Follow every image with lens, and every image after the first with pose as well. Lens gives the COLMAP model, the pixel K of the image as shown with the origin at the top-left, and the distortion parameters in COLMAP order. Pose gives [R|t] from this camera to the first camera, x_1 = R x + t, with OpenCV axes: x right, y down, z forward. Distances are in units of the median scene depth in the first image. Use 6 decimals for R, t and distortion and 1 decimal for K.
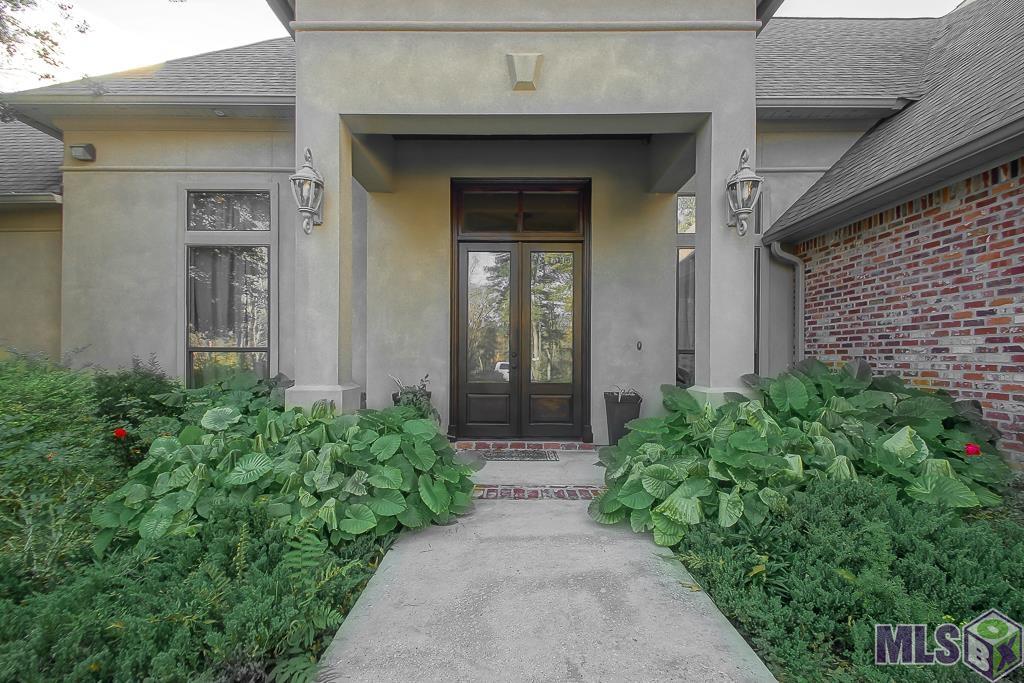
lens RADIAL K [[450.9, 0, 512.7], [0, 450.9, 352.3], [0, 0, 1]] dist [-0.000092, -0.000041]
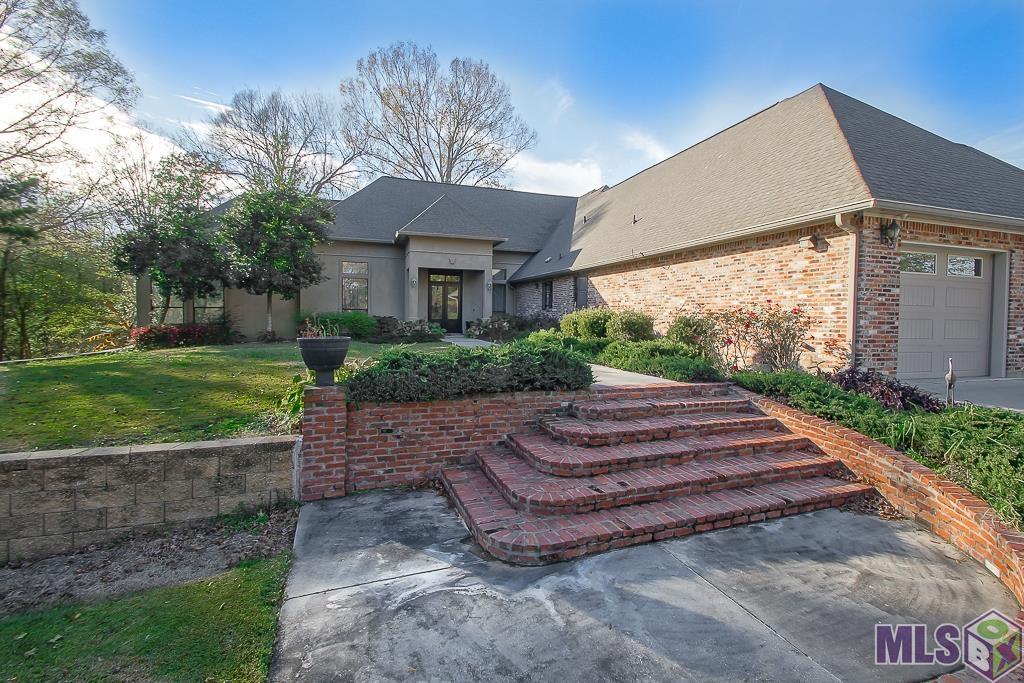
lens RADIAL K [[455.8, 0, 513.2], [0, 455.8, 330.0], [0, 0, 1]] dist [0.000733, 0.000146]
pose [[0.939015, -0.007476, 0.343795, -0.911283], [-0.003801, 0.999477, 0.032118, 0.018797], [-0.343855, -0.031466, 0.938495, -3.439830]]
